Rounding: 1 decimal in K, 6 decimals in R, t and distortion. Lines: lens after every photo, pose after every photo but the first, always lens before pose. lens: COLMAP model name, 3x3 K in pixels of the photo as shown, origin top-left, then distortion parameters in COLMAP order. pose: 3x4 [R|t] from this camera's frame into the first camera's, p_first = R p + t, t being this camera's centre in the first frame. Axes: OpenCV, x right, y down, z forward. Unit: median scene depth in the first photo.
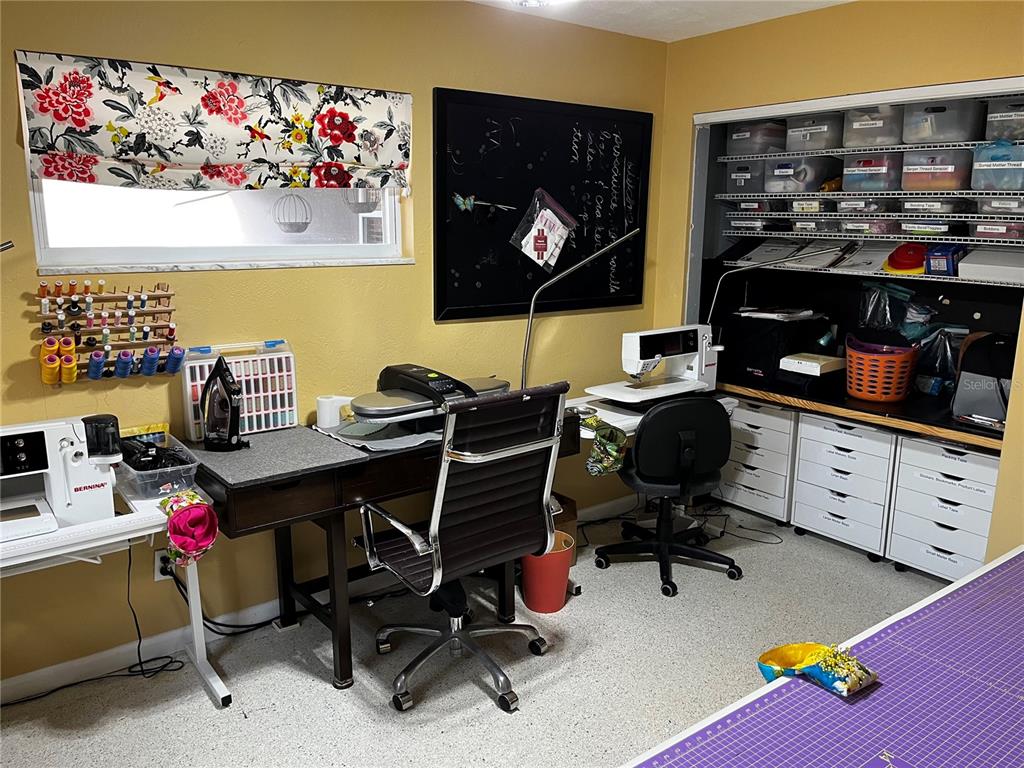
lens RADIAL K [[768.0, 0, 506.9], [0, 768.0, 394.1], [0, 0, 1]] dist [0.064341, -0.077835]
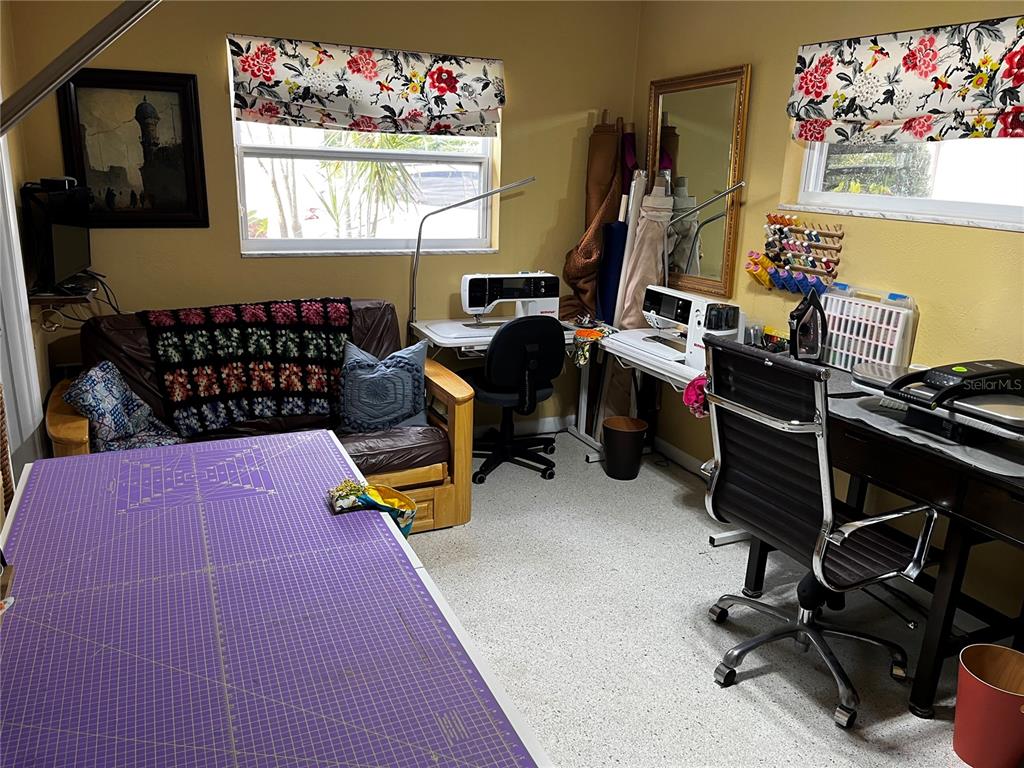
lens RADIAL K [[768.0, 0, 502.4], [0, 768.0, 384.1], [0, 0, 1]] dist [0.064341, -0.077835]
pose [[-0.195231, 0.261845, -0.945157, 0.829312], [-0.256258, 0.916605, 0.306868, -0.148807], [0.946687, 0.302114, -0.111850, 0.706189]]
